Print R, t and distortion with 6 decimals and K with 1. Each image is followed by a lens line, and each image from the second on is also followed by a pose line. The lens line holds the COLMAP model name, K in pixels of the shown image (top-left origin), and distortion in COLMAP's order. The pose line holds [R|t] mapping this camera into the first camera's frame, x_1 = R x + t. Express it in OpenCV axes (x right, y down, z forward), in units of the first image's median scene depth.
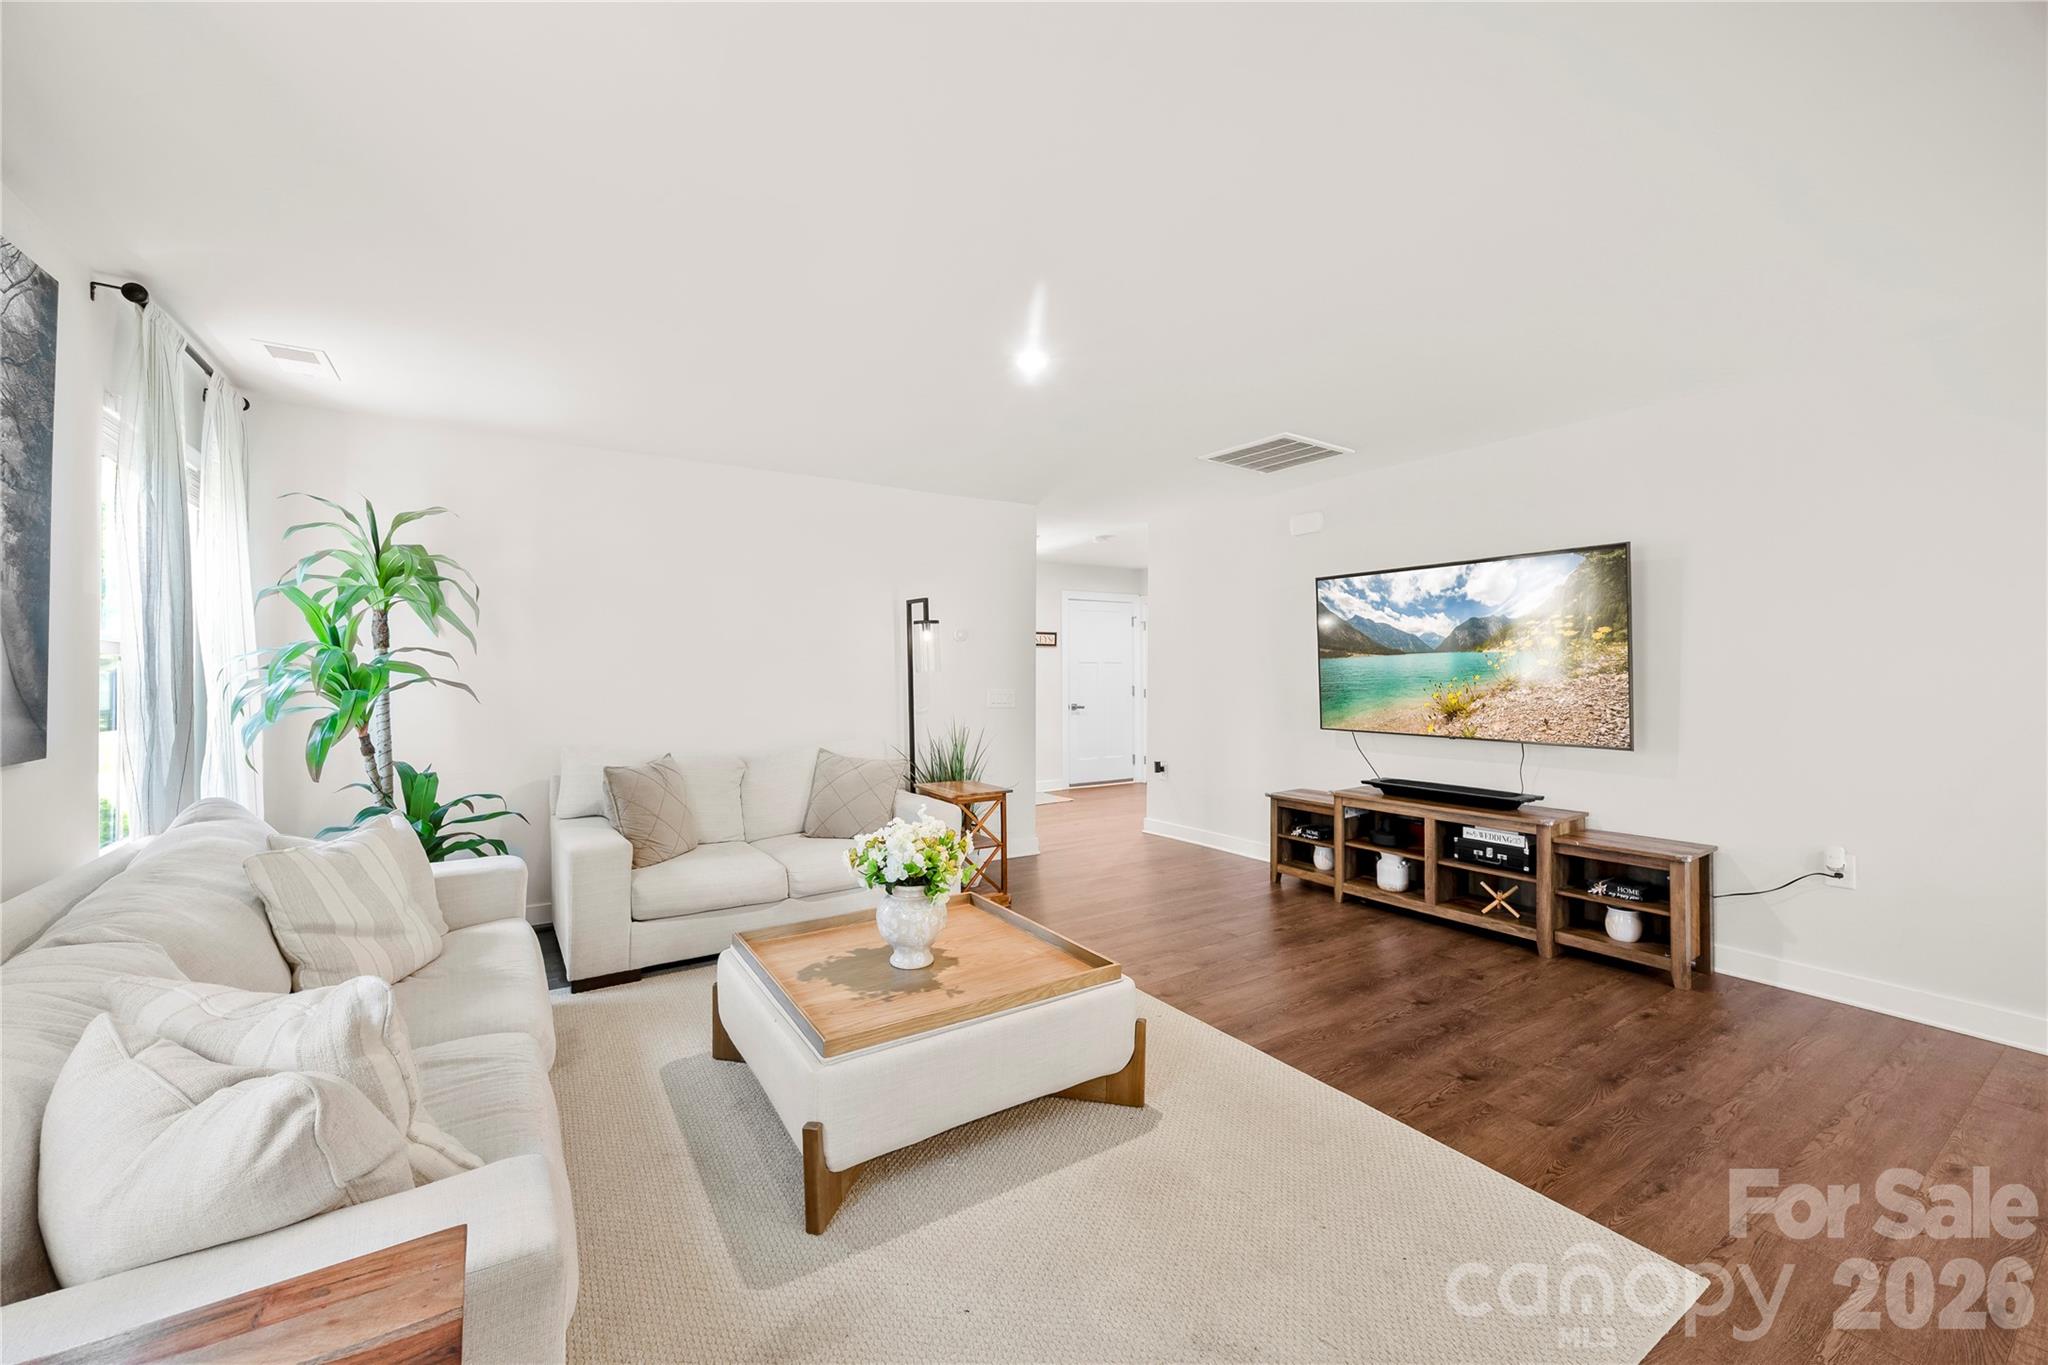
lens RADIAL K [[799.3, 0, 1017.8], [0, 799.3, 665.8], [0, 0, 1]] dist [-0.006293, 0.000215]
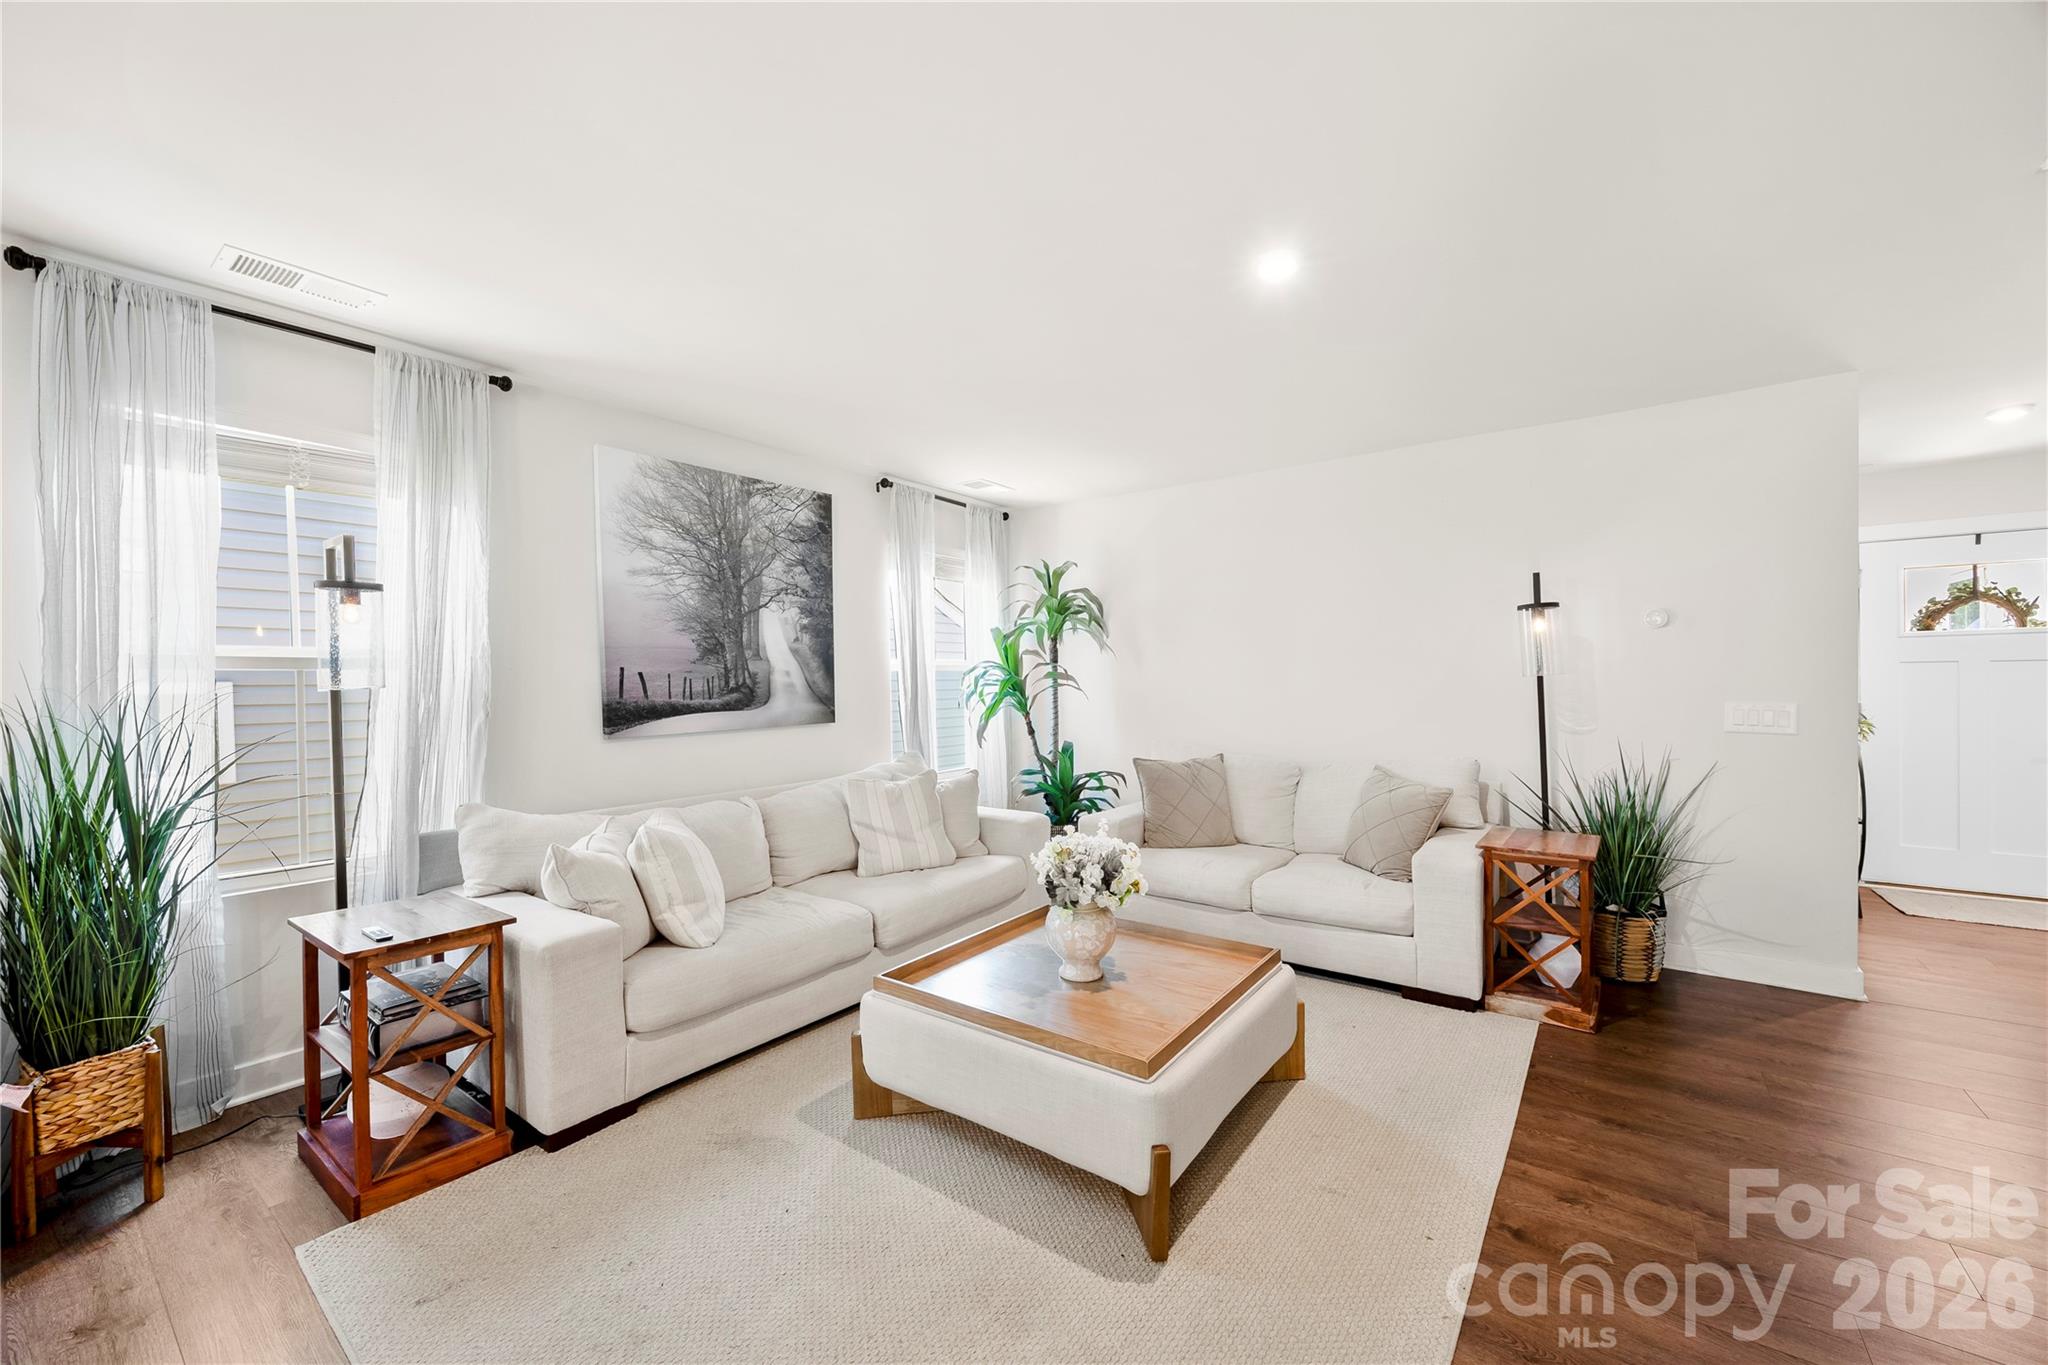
lens RADIAL K [[787.6, 0, 1024.0], [0, 787.6, 682.5], [0, 0, 1]] dist [-0.003808, -0.000445]
pose [[0.361398, -0.002981, -0.932407, 0.516160], [0.015819, 0.999871, 0.002935, 0.006548], [0.932277, -0.015810, 0.361399, 0.406881]]
